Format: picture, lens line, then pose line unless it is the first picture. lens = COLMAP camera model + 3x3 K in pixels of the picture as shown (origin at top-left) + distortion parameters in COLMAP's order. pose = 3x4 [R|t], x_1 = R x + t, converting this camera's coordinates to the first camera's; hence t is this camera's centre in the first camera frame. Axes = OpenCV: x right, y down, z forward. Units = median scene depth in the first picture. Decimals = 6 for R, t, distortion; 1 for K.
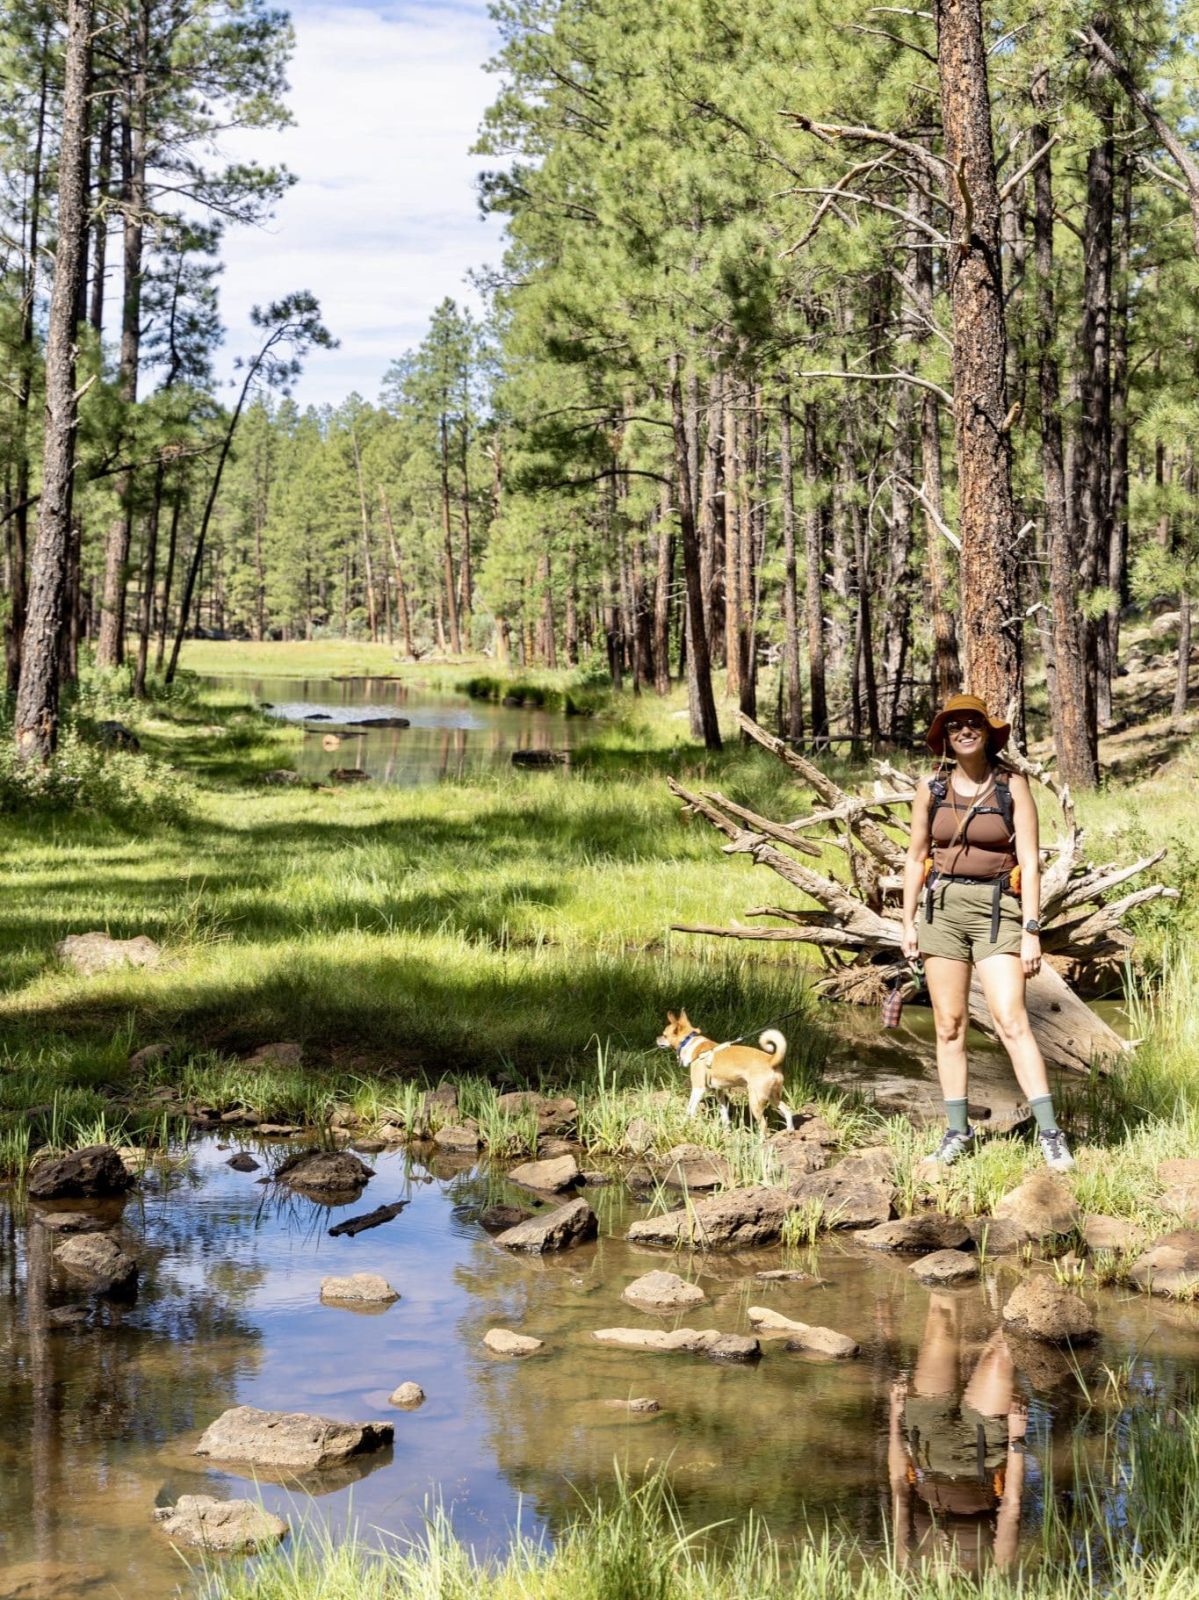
lens RADIAL K [[3304.5, 0, 599.5], [0, 3304.5, 800.0], [0, 0, 1]] dist [-0.033602, -0.262590]
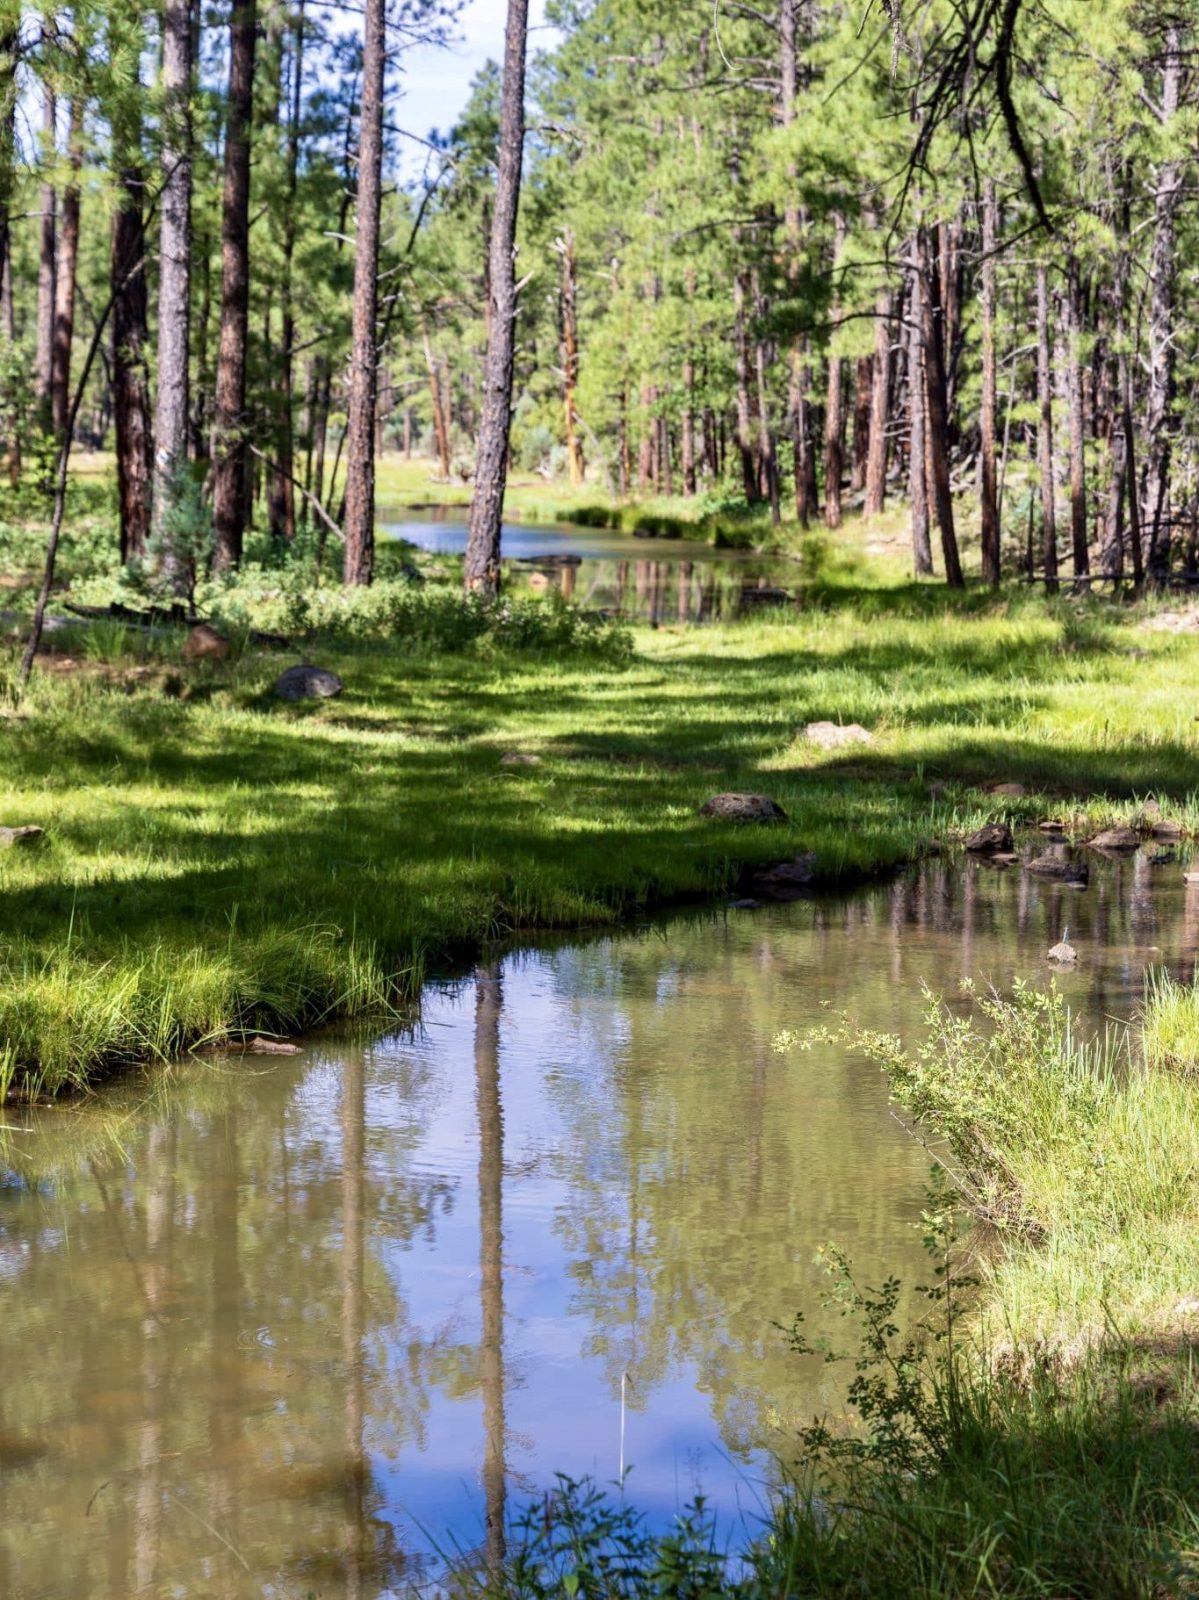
lens RADIAL K [[3809.5, 0, 599.5], [0, 3809.5, 800.0], [0, 0, 1]] dist [0.027618, -0.178384]
pose [[0.999836, -0.004936, -0.017449, -0.065035], [0.005657, 0.999121, 0.041528, 0.000983], [0.017228, -0.041620, 0.998985, -0.210417]]
